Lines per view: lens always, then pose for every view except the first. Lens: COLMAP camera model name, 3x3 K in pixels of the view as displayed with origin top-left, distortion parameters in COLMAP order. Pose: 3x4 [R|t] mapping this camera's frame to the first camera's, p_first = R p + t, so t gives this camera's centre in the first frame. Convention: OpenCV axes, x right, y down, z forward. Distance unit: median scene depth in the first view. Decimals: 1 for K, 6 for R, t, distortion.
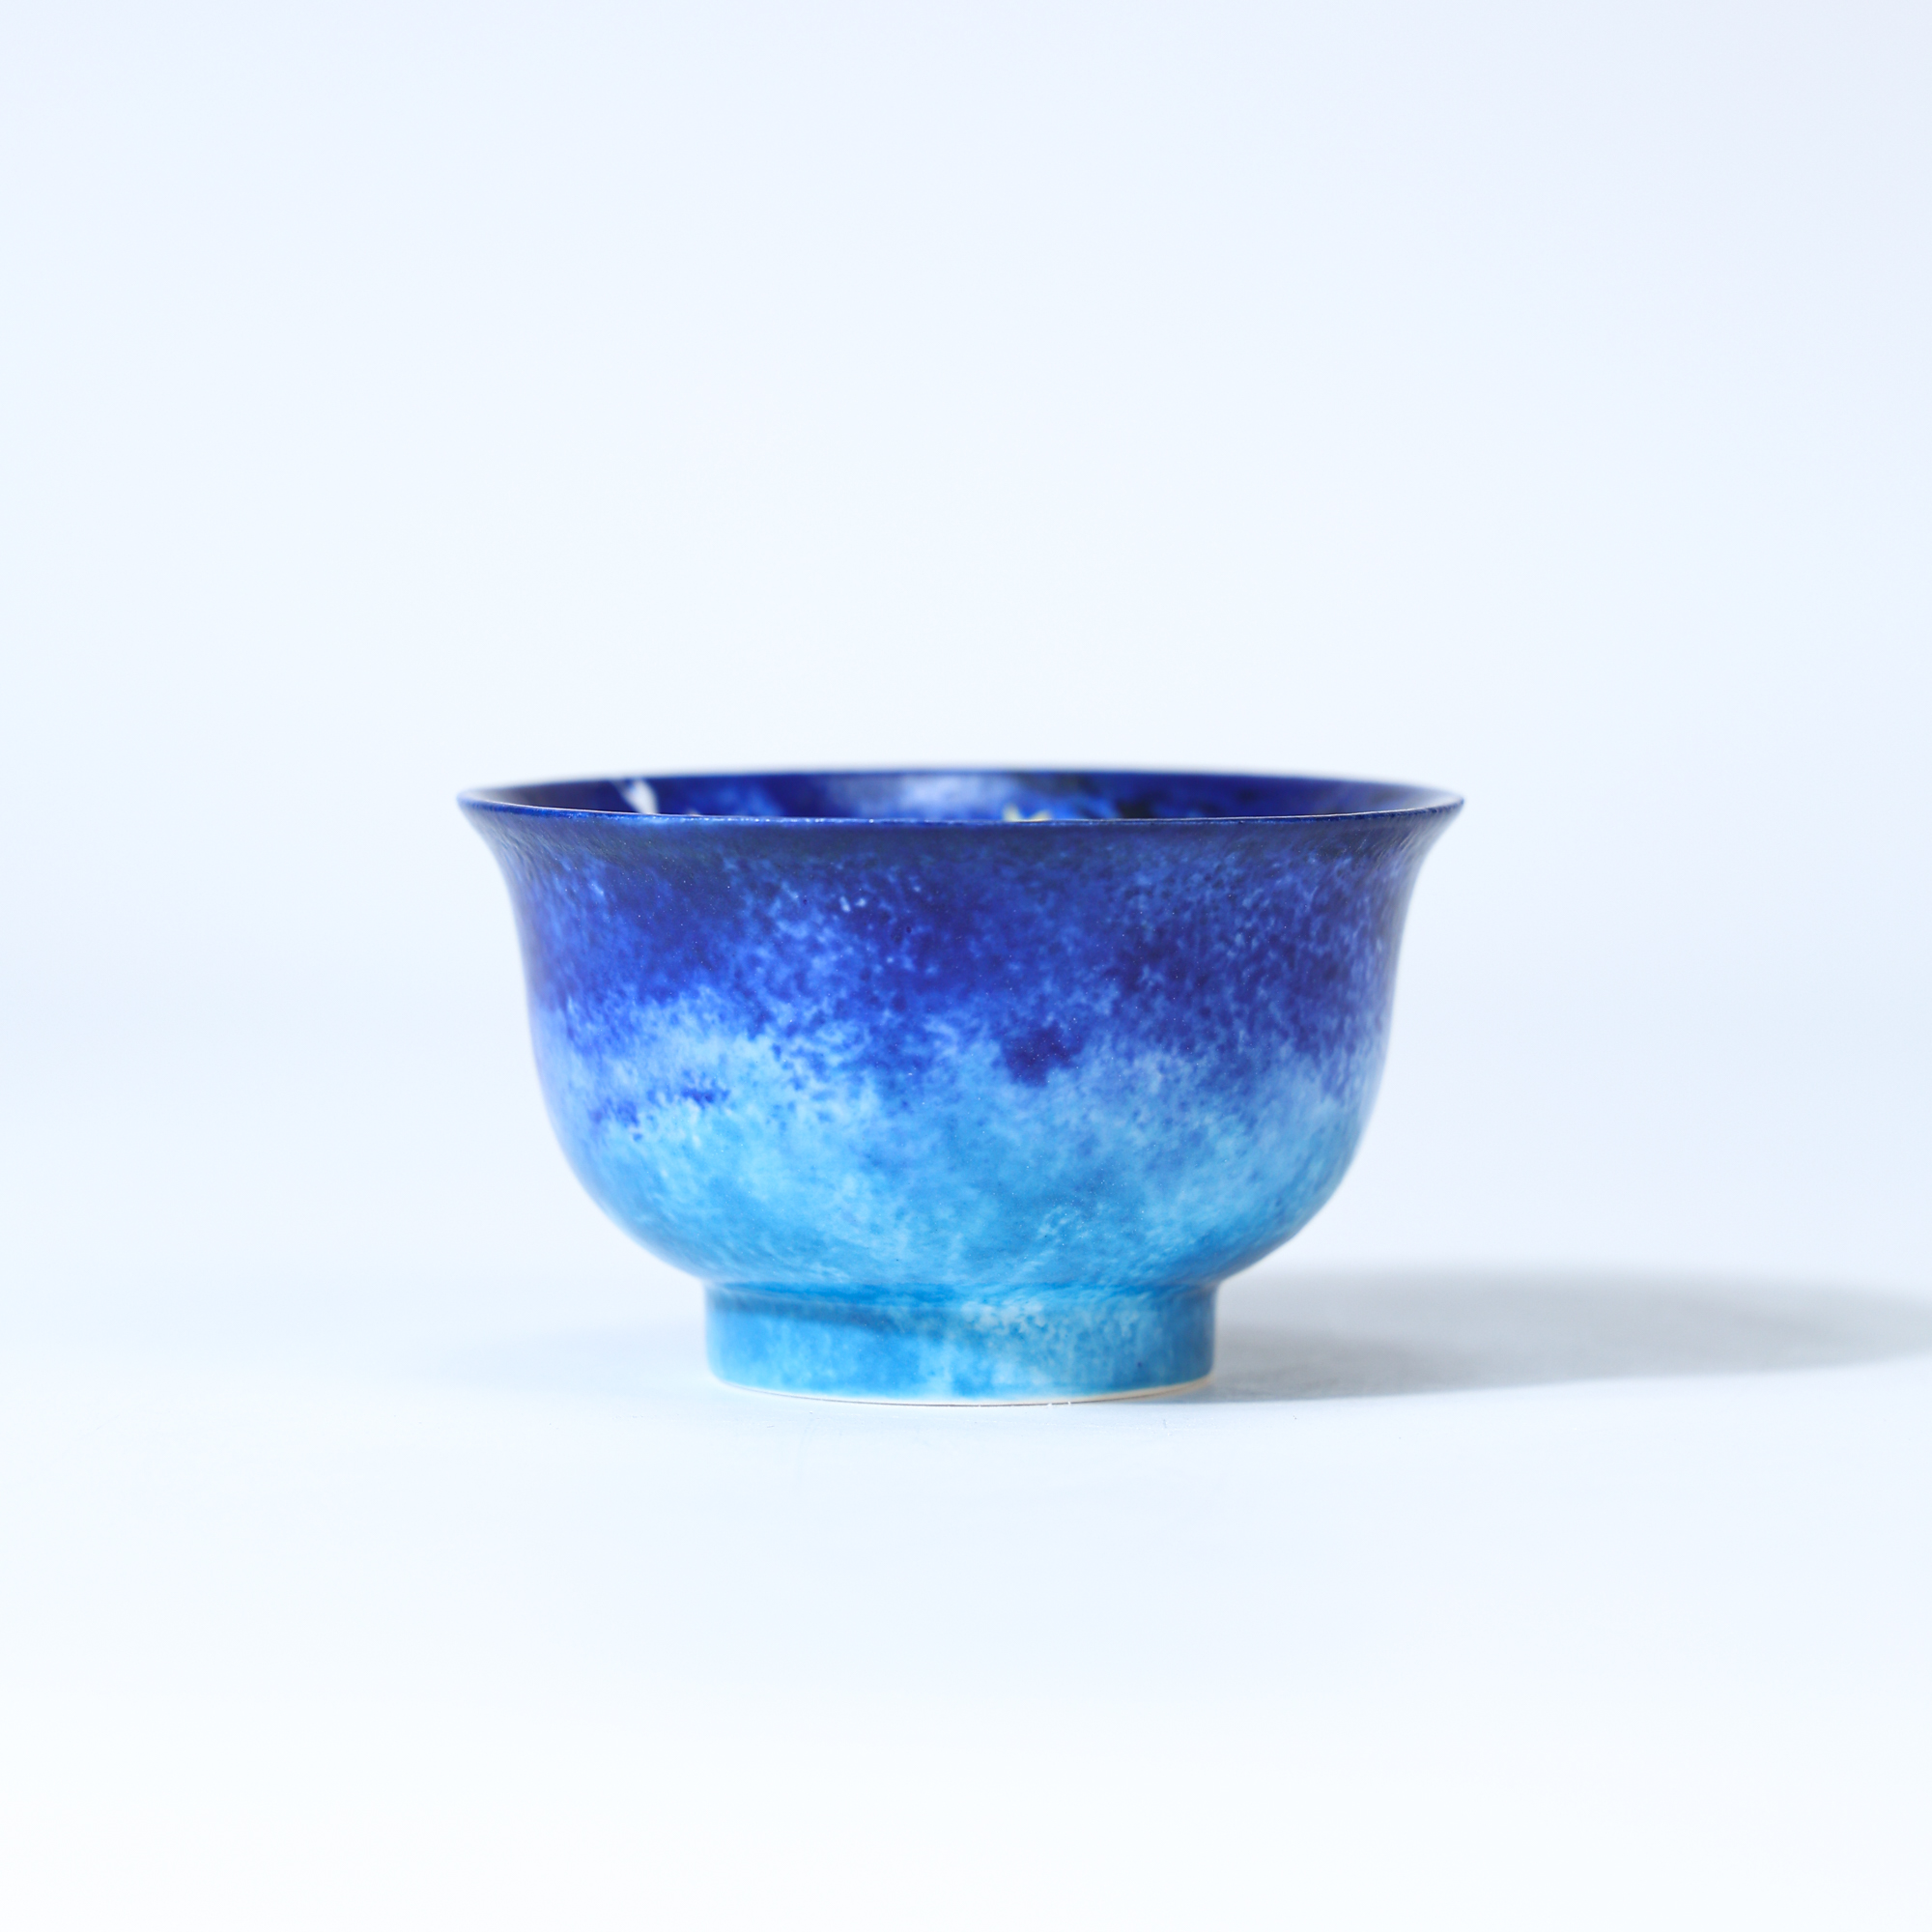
lens RADIAL K [[8438.3, 0, 966.0], [0, 8438.3, 966.0], [0, 0, 1]] dist [0.077739, -0.448734]
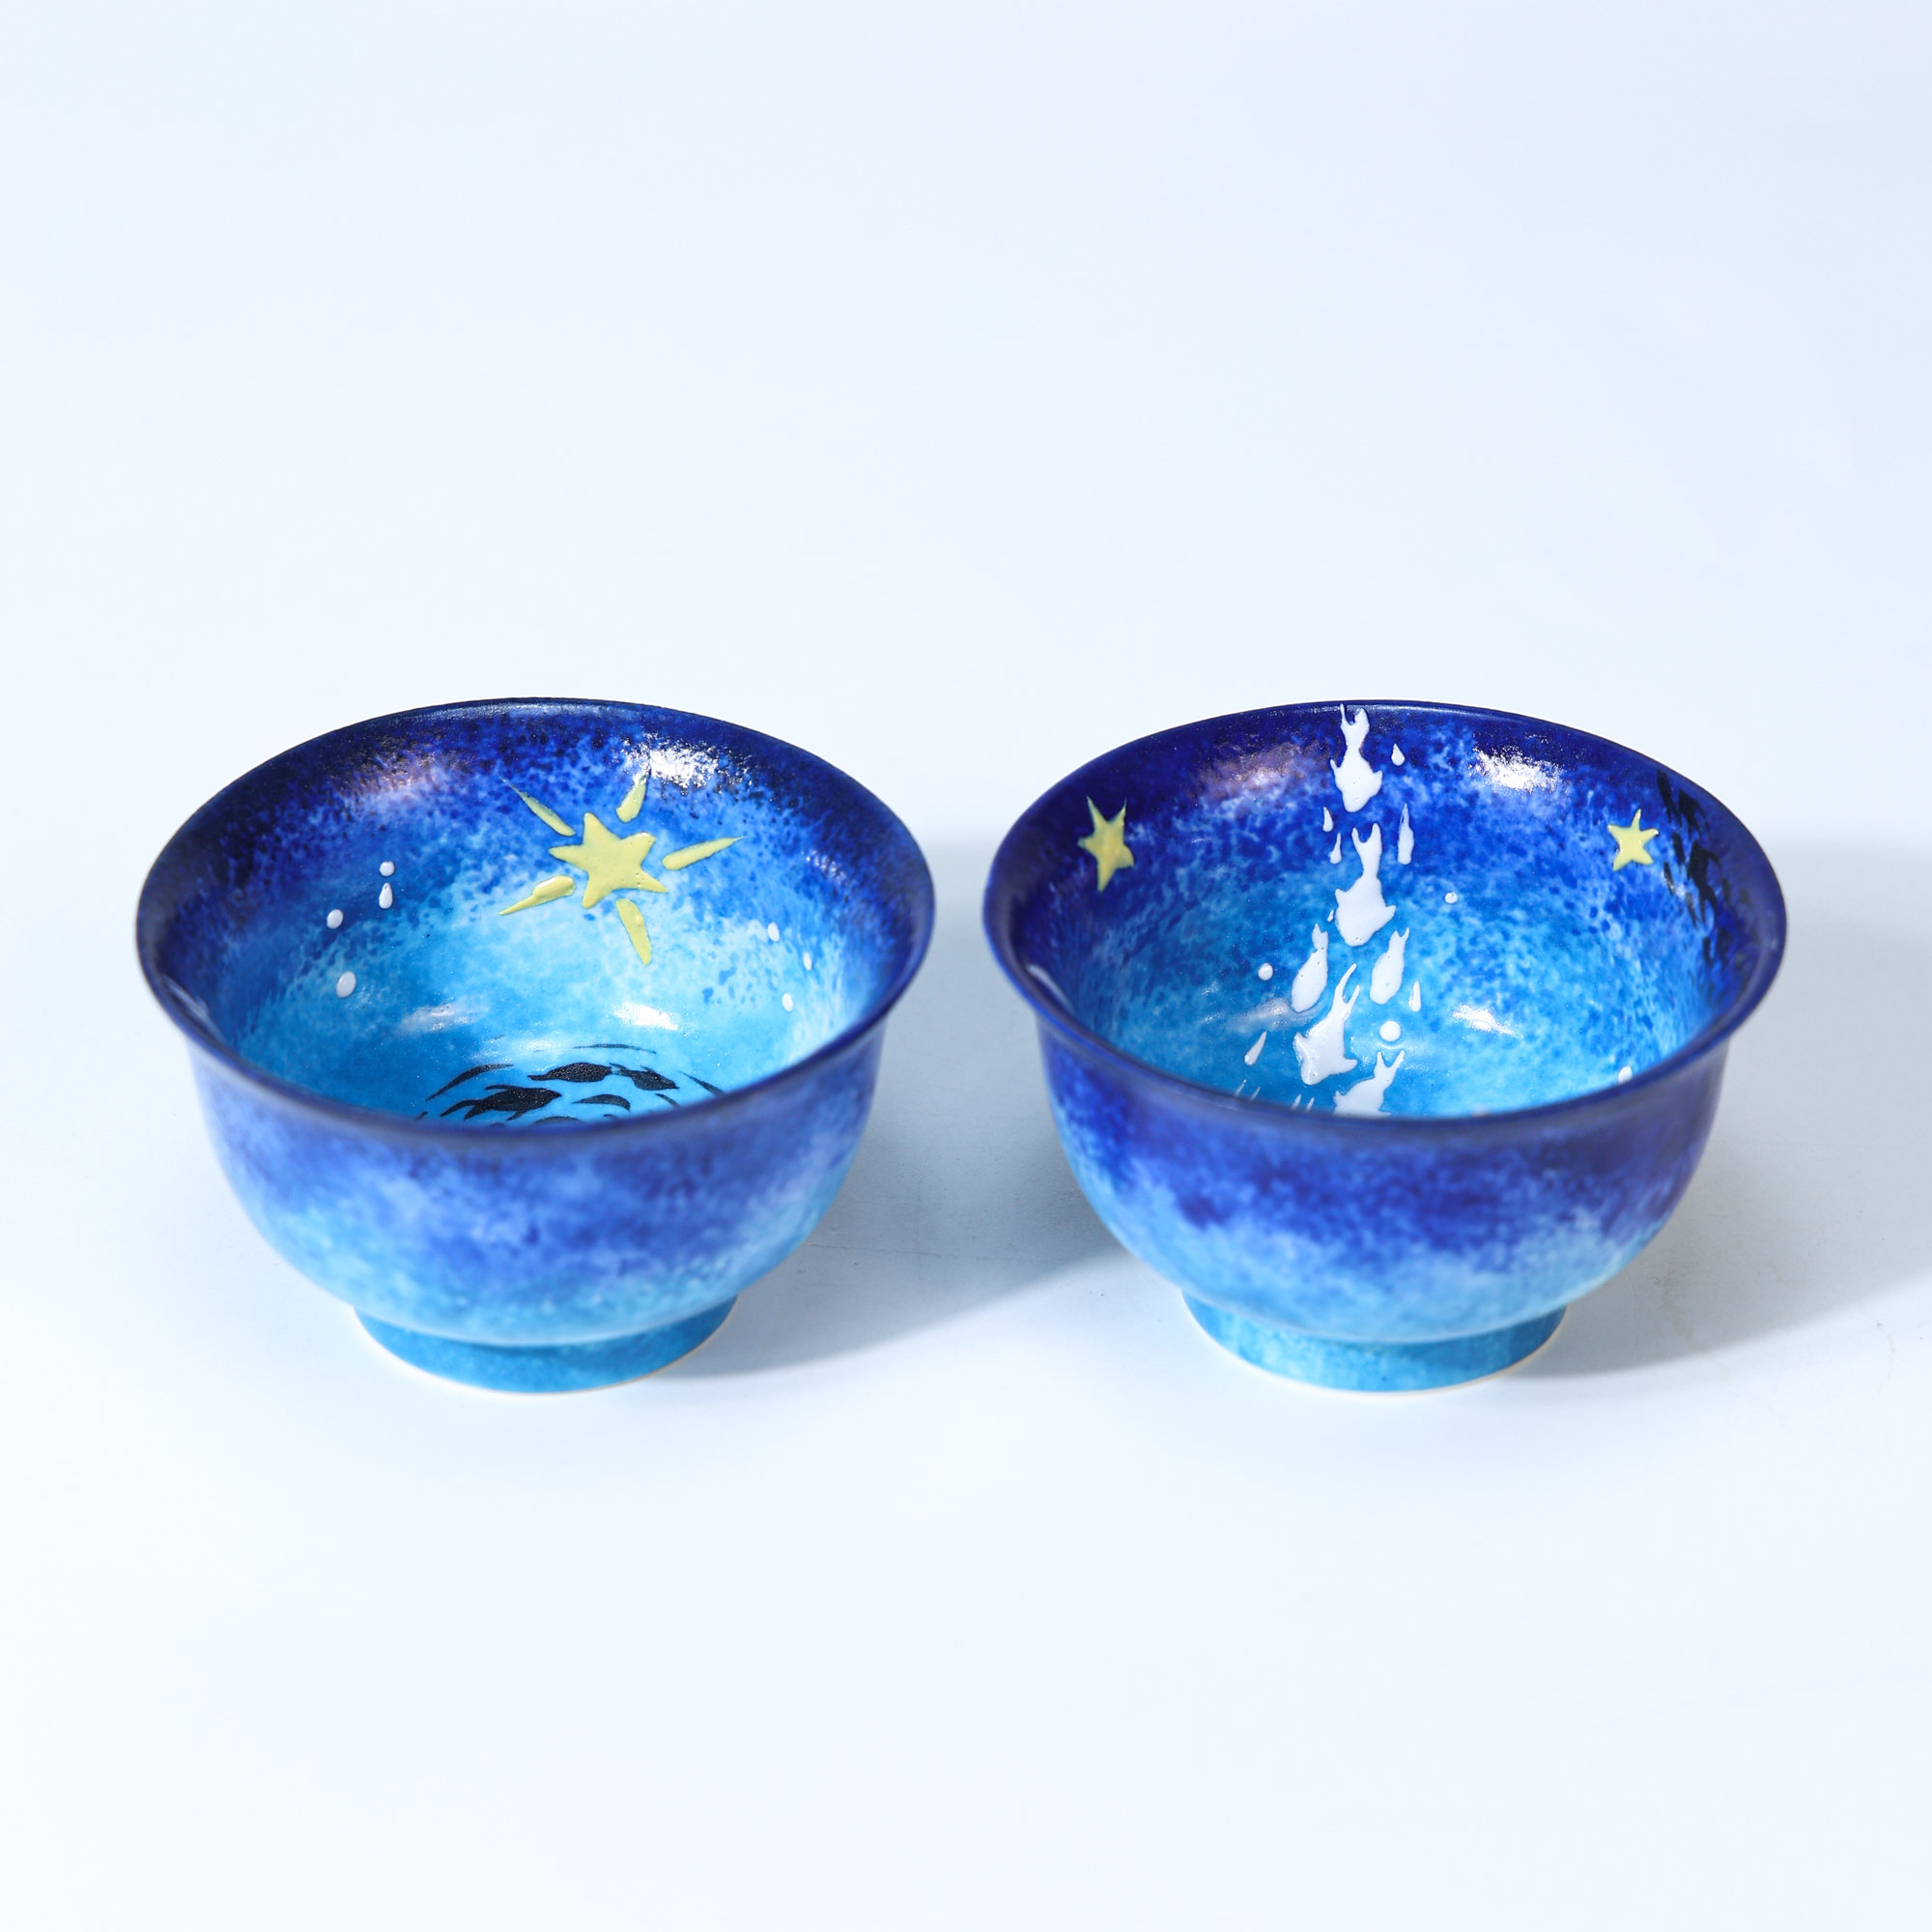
lens RADIAL K [[7452.1, 0, 966.0], [0, 7452.1, 966.0], [0, 0, 1]] dist [0.341369, 1.407784]
pose [[0.725728, 0.367950, -0.581320, 0.629822], [-0.052548, 0.872141, 0.486425, -0.573304], [0.685972, -0.322465, 0.652272, 0.242602]]
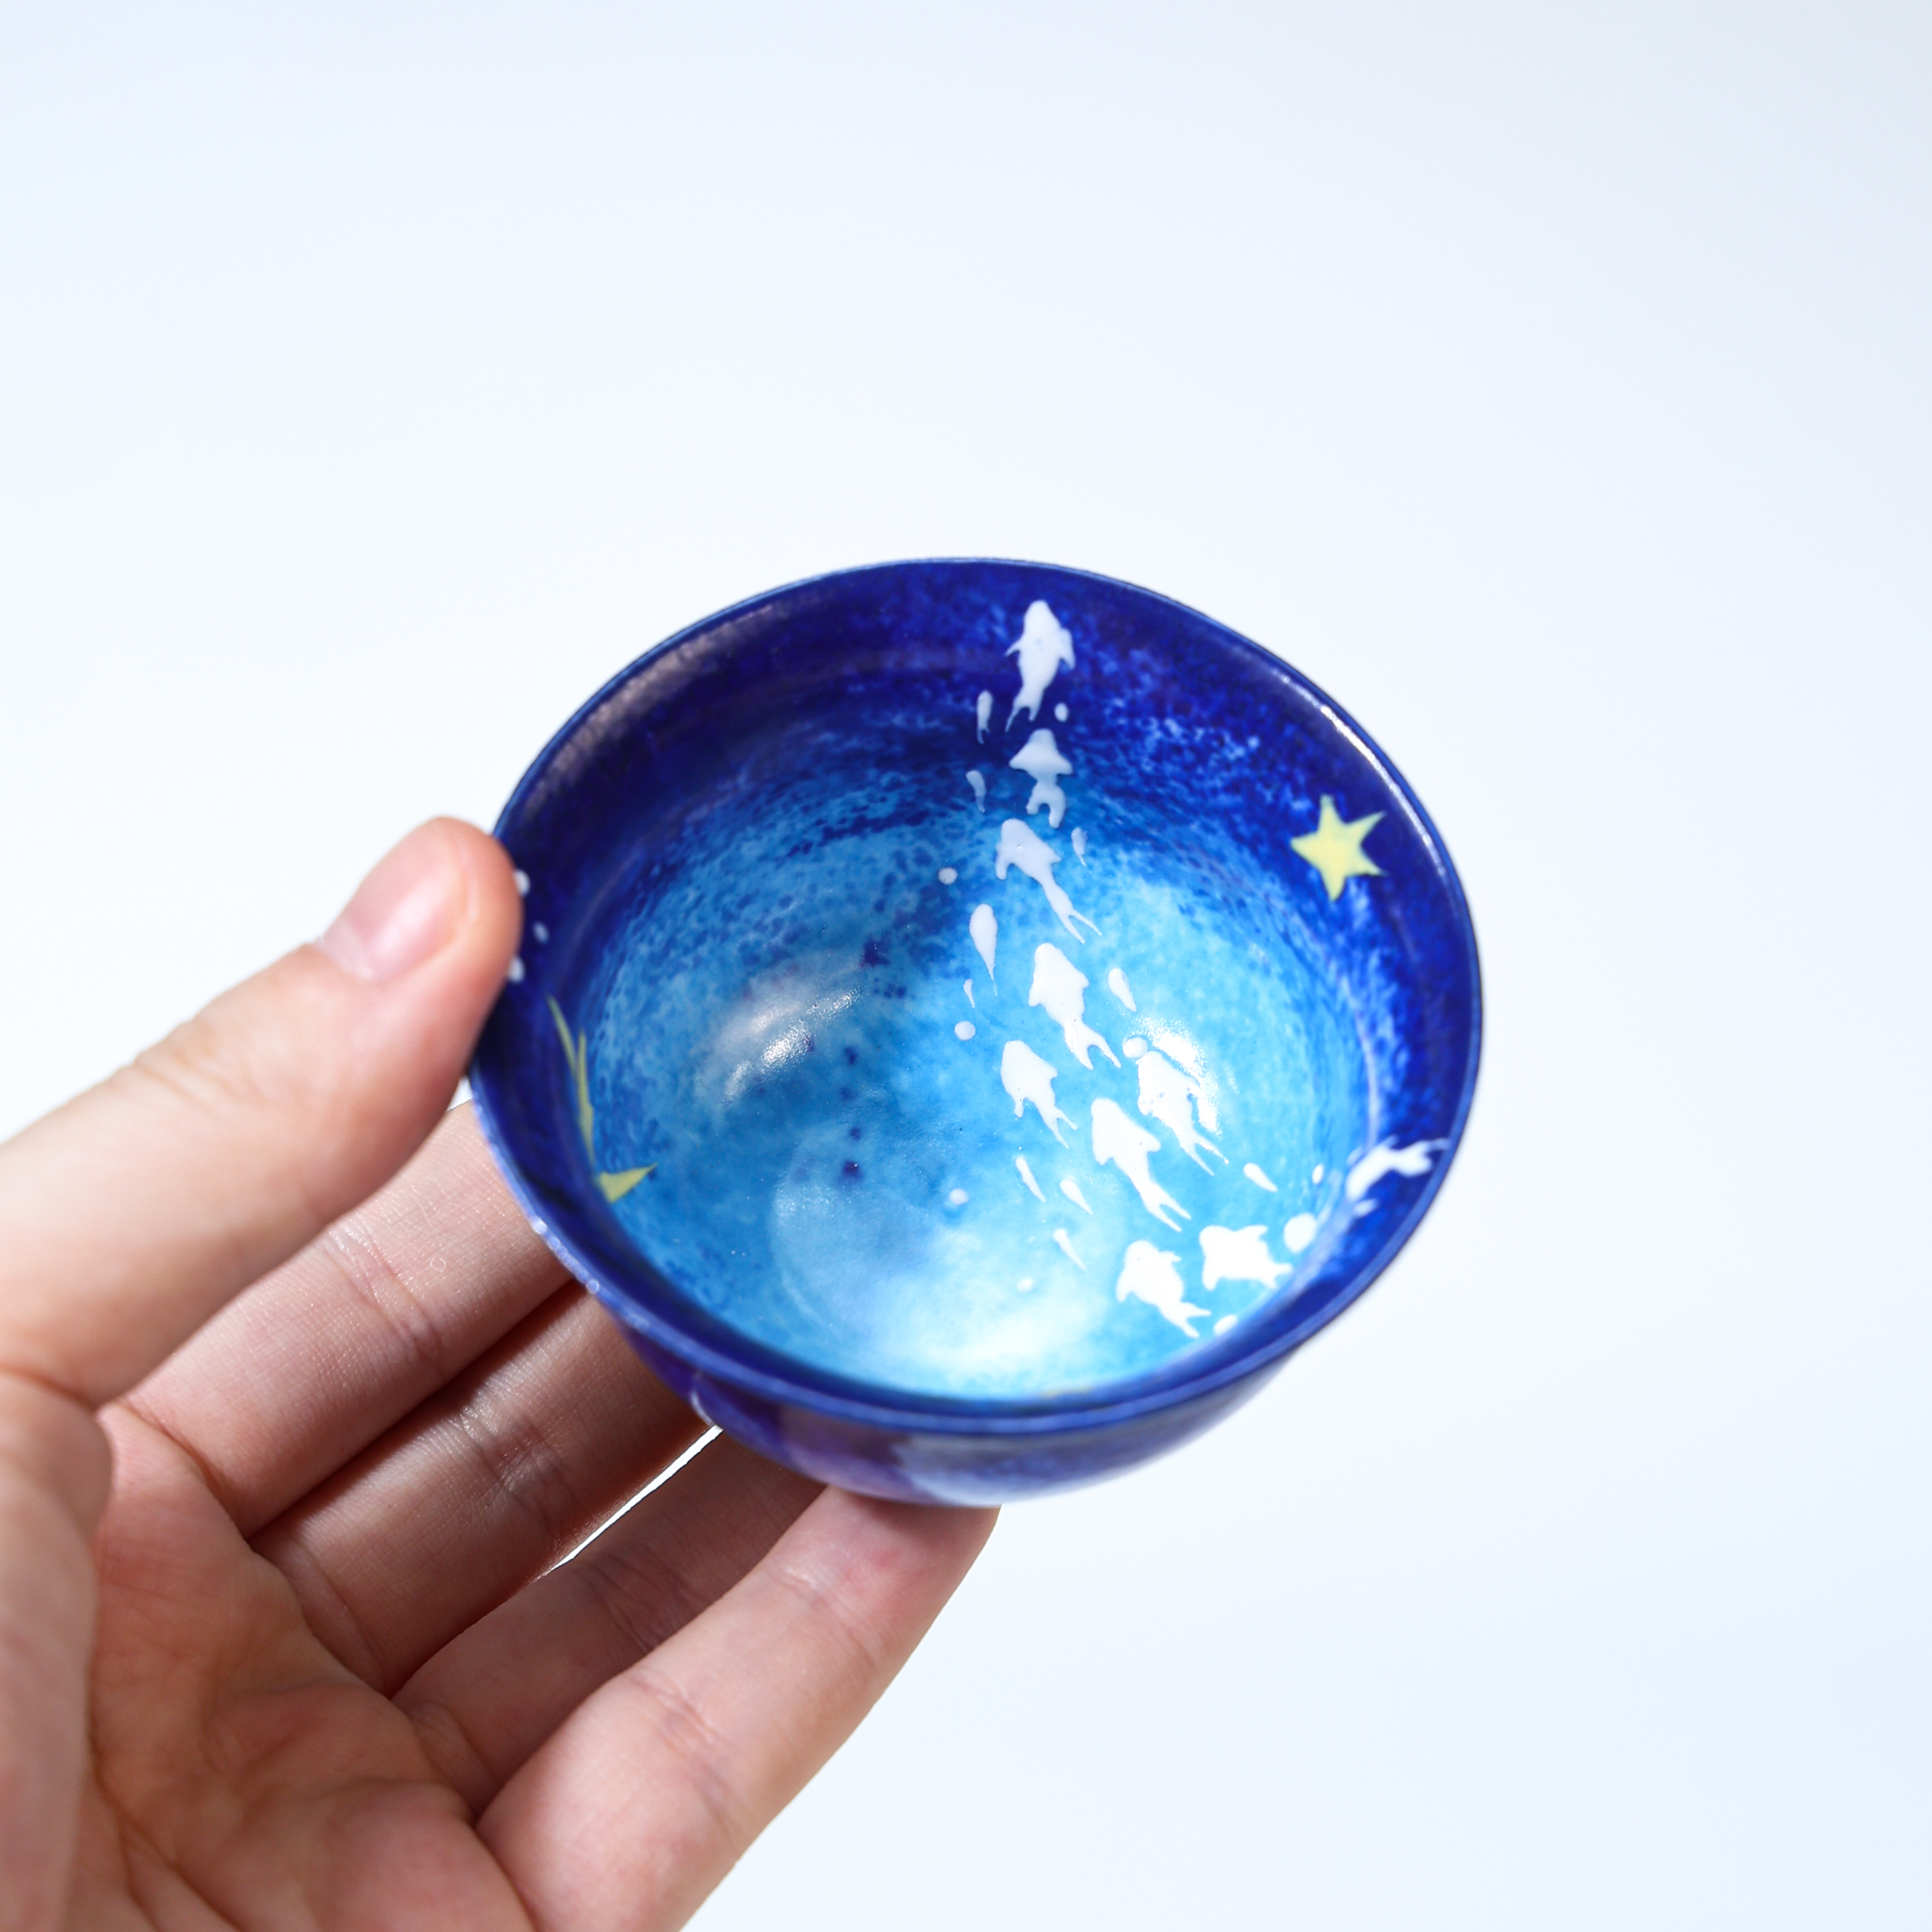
lens RADIAL K [[5014.9, 0, 966.0], [0, 5014.9, 966.0], [0, 0, 1]] dist [-0.065490, -0.037904]
pose [[-0.930720, 0.290881, -0.221694, 0.134458], [-0.065484, 0.463830, 0.883501, -0.559677], [0.359822, 0.836810, -0.412647, 1.296886]]
